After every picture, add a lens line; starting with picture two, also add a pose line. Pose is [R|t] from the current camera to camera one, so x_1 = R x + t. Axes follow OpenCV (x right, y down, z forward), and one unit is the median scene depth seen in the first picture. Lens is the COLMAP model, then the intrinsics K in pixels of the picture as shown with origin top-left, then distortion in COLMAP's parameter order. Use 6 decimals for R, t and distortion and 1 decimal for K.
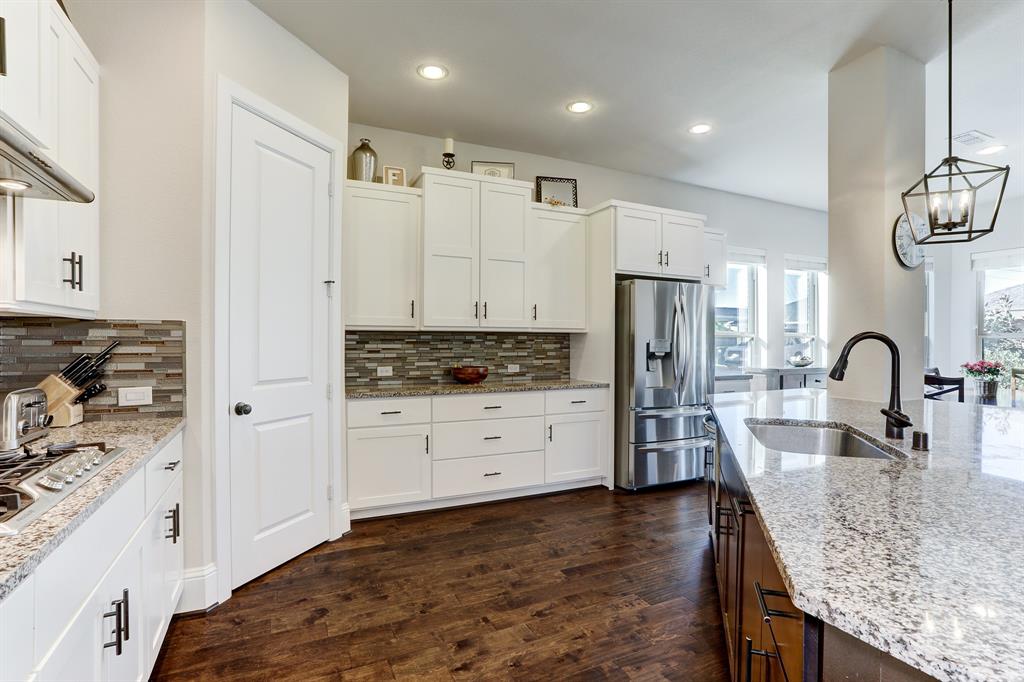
lens RADIAL K [[503.0, 0, 497.4], [0, 503.0, 336.8], [0, 0, 1]] dist [-0.088177, 0.000096]
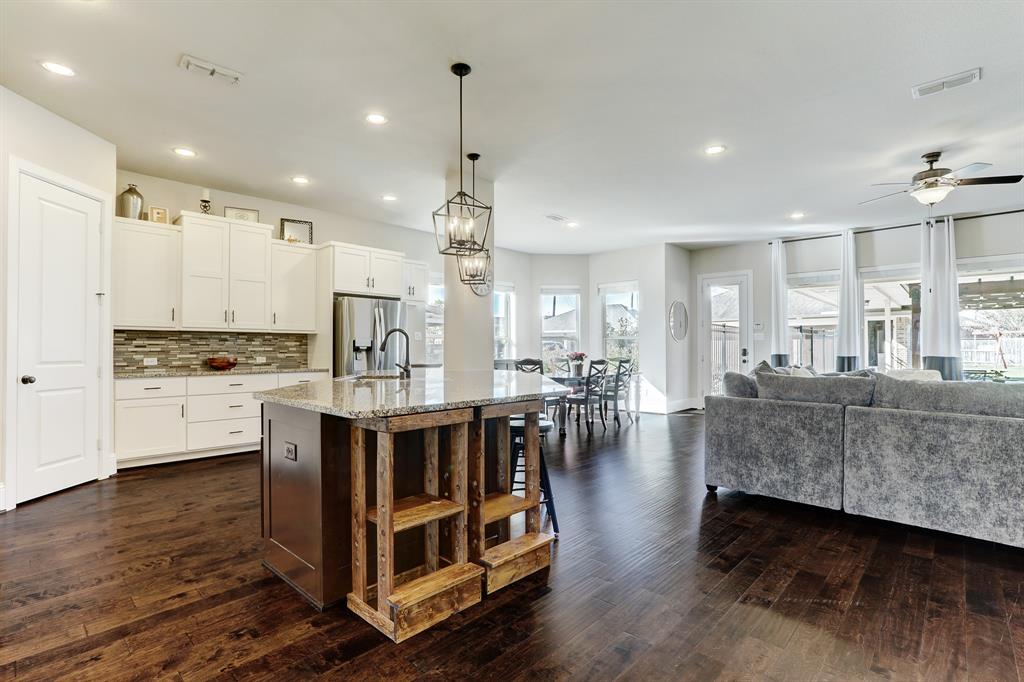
lens RADIAL K [[506.0, 0, 512.0], [0, 506.0, 341.0], [0, 0, 1]] dist [-0.088562, 0.040895]
pose [[0.926824, 0.001787, 0.375493, 0.180025], [0.000644, 0.999980, -0.006349, 0.024805], [-0.375497, 0.006126, 0.926804, -0.559269]]
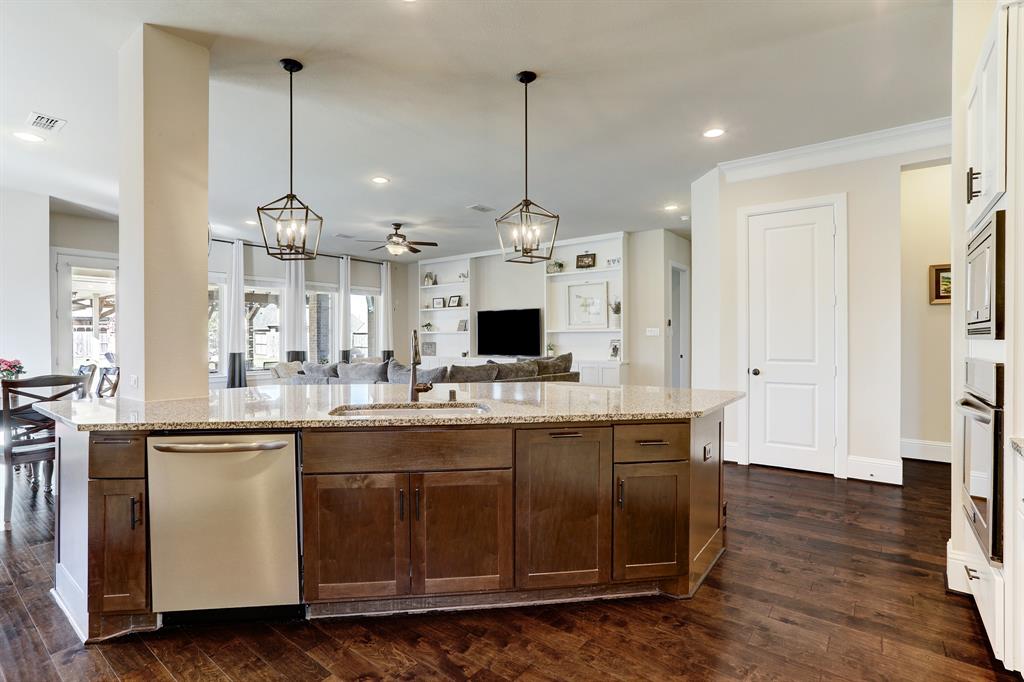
lens RADIAL K [[483.9, 0, 512.0], [0, 483.9, 341.0], [0, 0, 1]] dist [-0.046587, 0.020887]
pose [[-0.472025, -0.005911, 0.881565, -0.283521], [-0.002910, 0.999983, 0.005147, 0.004645], [-0.881580, -0.000136, -0.472034, 0.625477]]
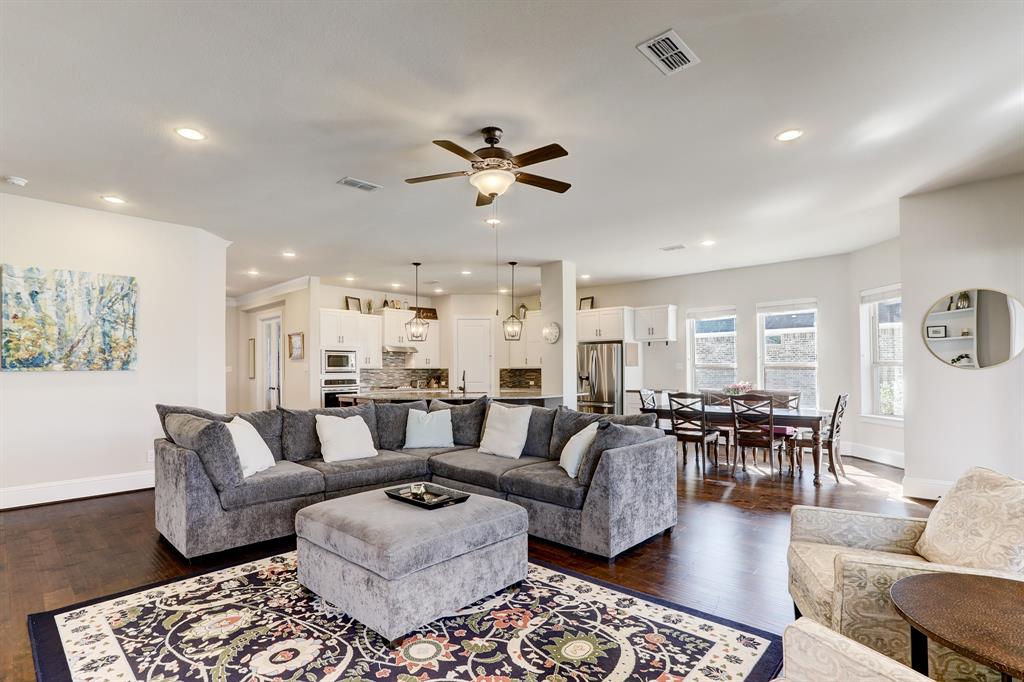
lens RADIAL K [[512.5, 0, 490.2], [0, 512.5, 358.9], [0, 0, 1]] dist [-0.051024, 0.006880]
pose [[0.349021, -0.026651, -0.936736, 2.420958], [0.013163, 0.999636, -0.023536, 0.000268], [0.937022, -0.004116, 0.349245, -0.200095]]
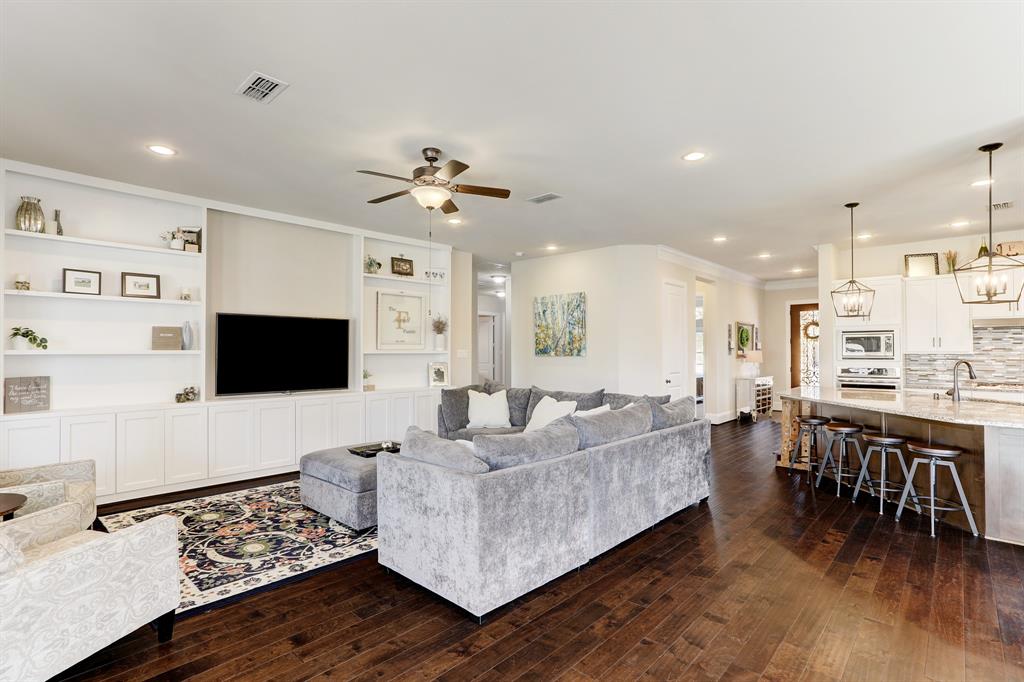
lens RADIAL K [[492.9, 0, 512.0], [0, 492.9, 341.0], [0, 0, 1]] dist [-0.050828, 0.021739]
pose [[-0.930179, -0.008999, -0.366997, 1.766872], [0.000606, 0.999661, -0.026047, -0.023711], [0.367107, -0.024451, -0.929857, 1.131928]]
